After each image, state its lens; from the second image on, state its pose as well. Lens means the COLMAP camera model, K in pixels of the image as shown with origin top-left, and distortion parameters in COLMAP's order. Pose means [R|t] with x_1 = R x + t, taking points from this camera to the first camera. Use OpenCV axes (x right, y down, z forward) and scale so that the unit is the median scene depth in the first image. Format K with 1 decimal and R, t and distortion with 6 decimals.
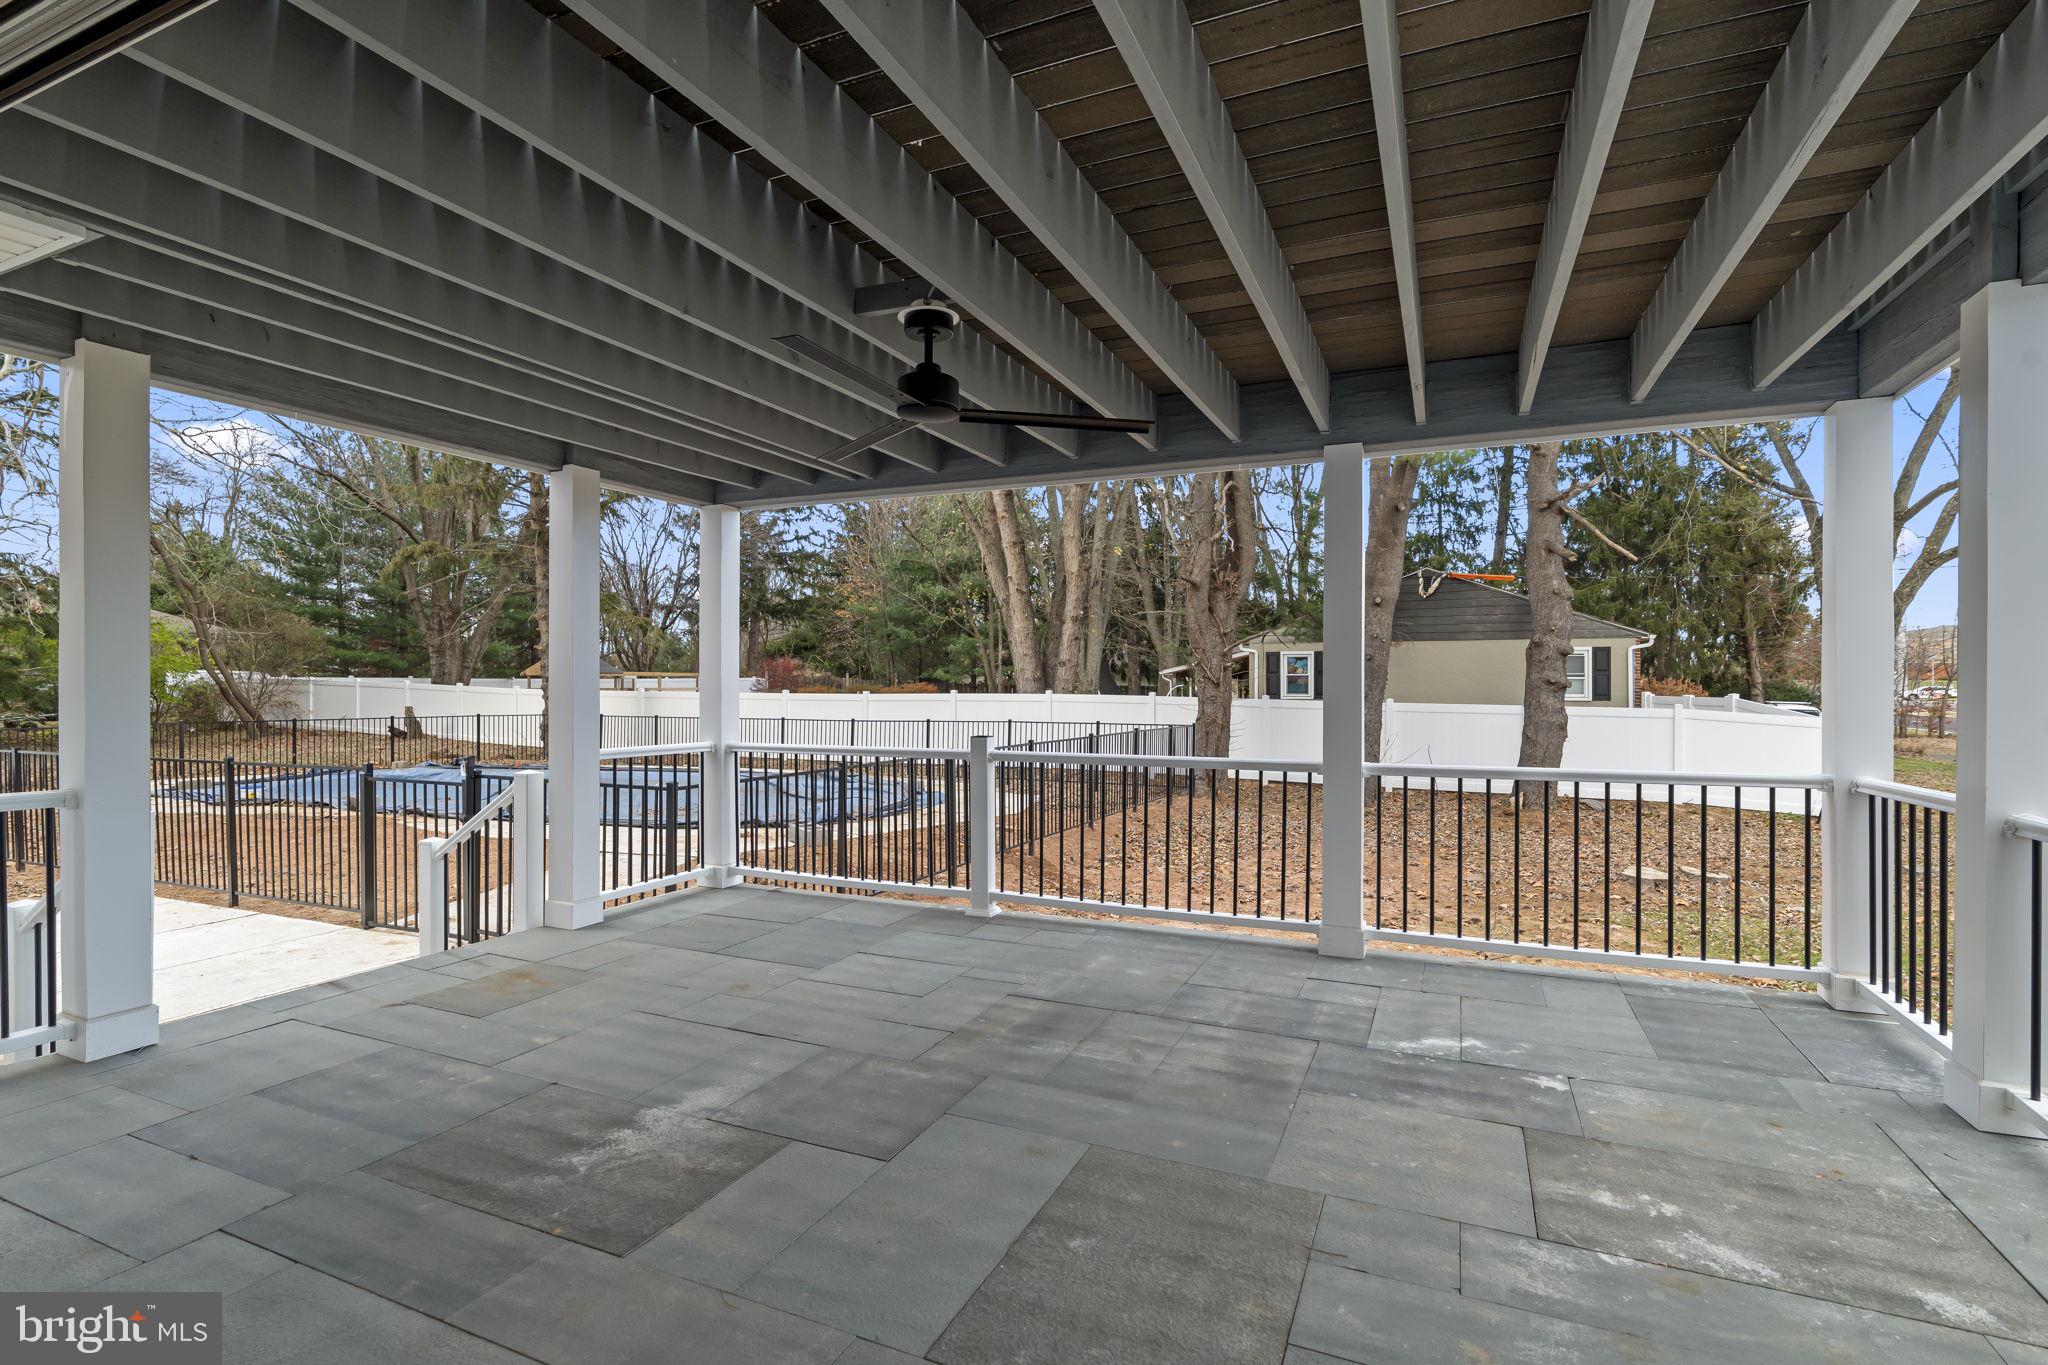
lens RADIAL K [[912.1, 0, 1024.0], [0, 912.1, 682.5], [0, 0, 1]] dist [-0.001026, 0.000294]
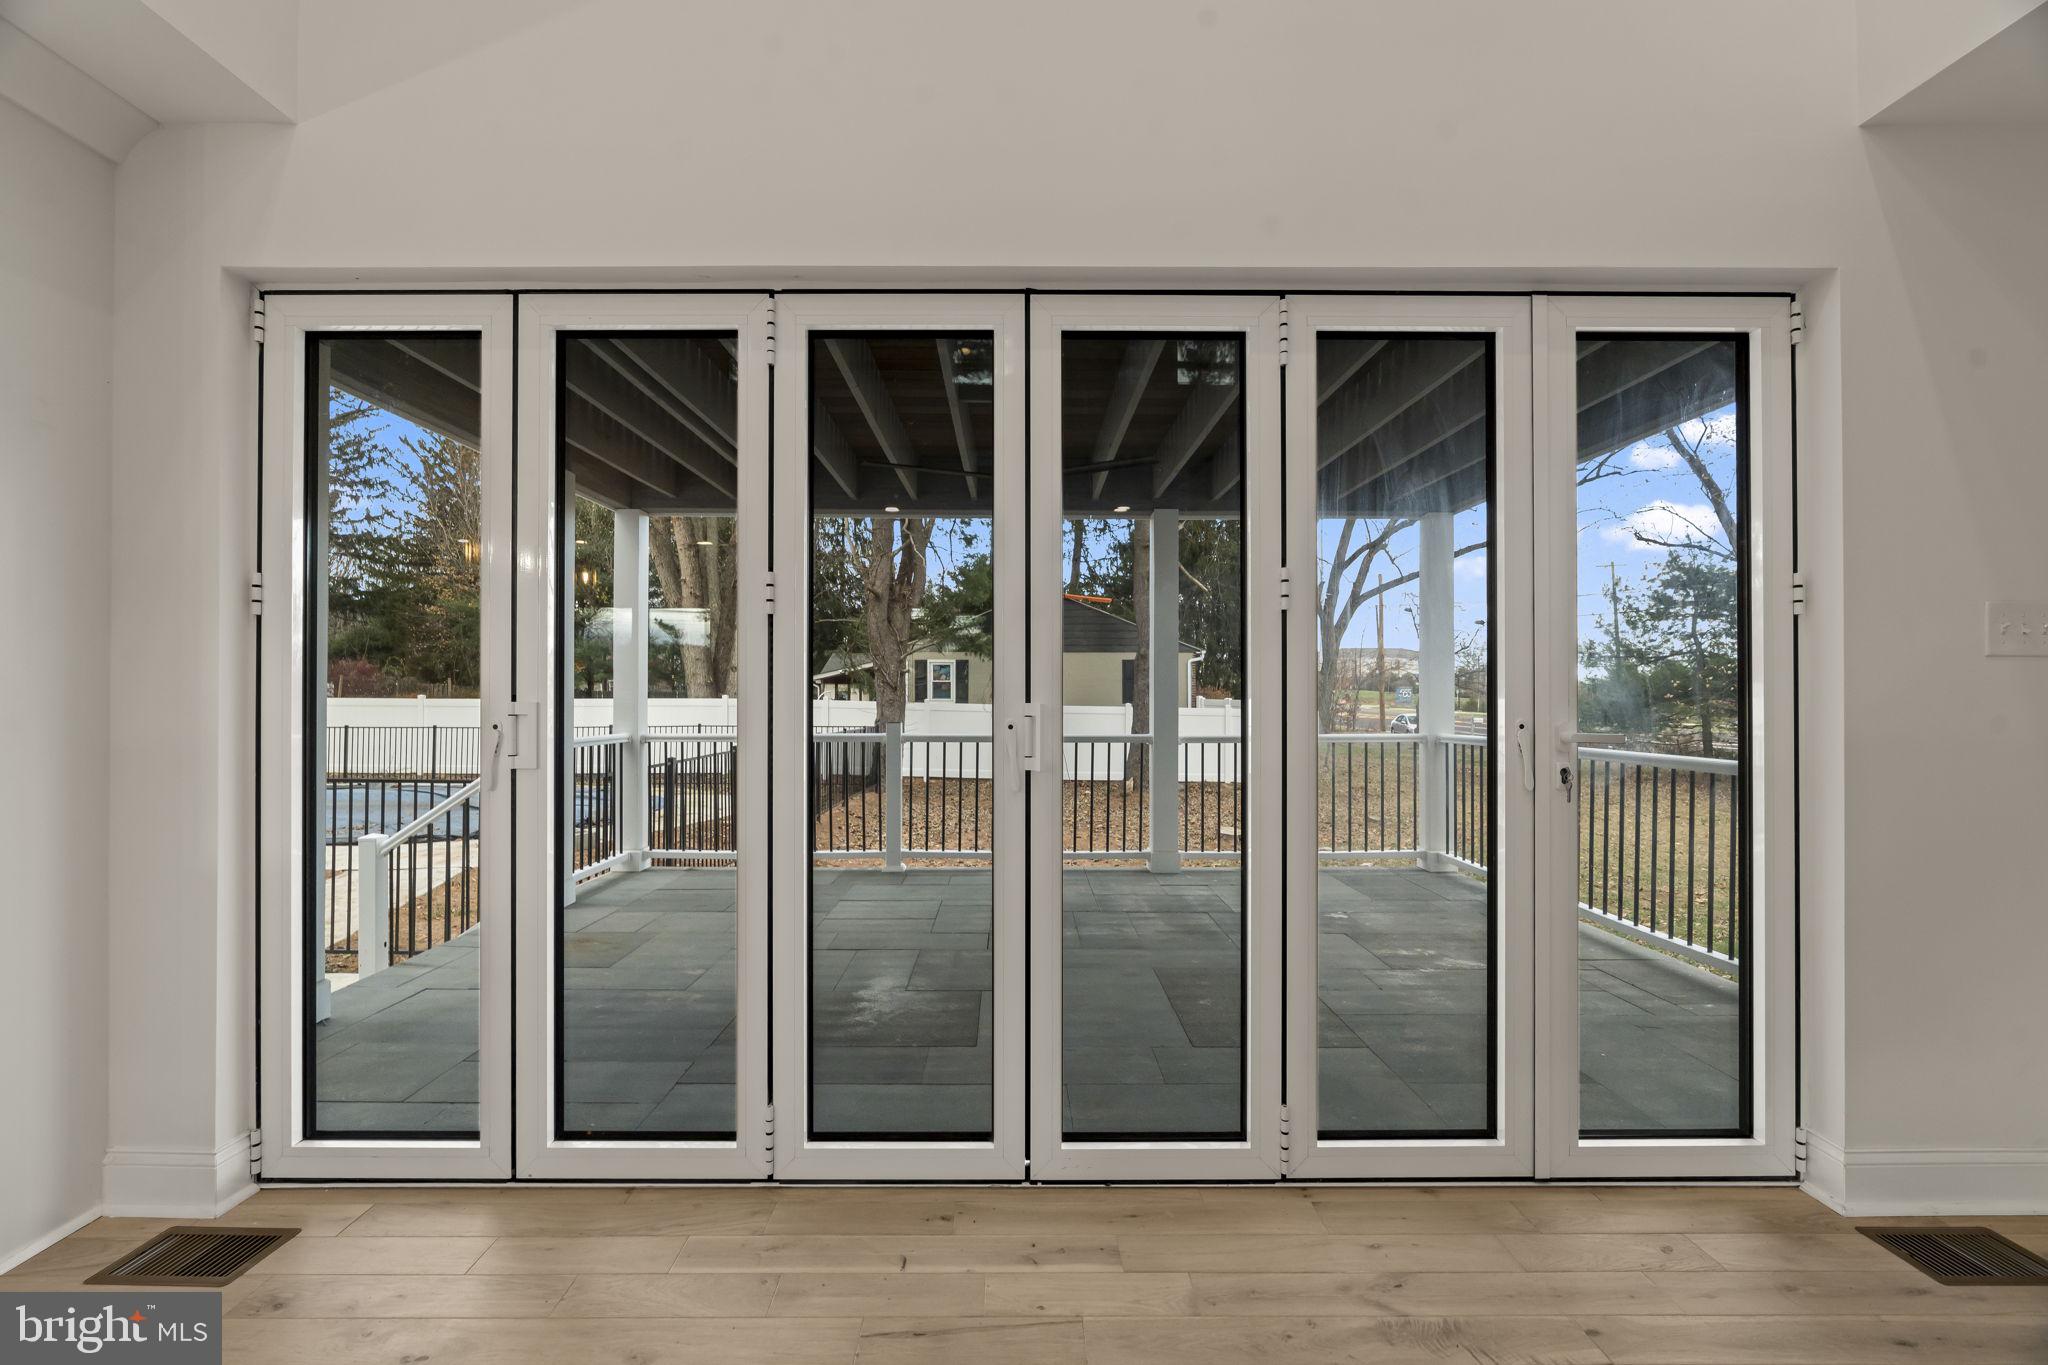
lens RADIAL K [[922.2, 0, 1024.0], [0, 922.2, 682.5], [0, 0, 1]] dist [-0.005223, 0.000157]
pose [[0.899488, 0.002091, 0.436940, -0.132026], [0.002344, 0.999951, -0.009611, 0.005872], [-0.436939, 0.009669, 0.899439, -0.051969]]
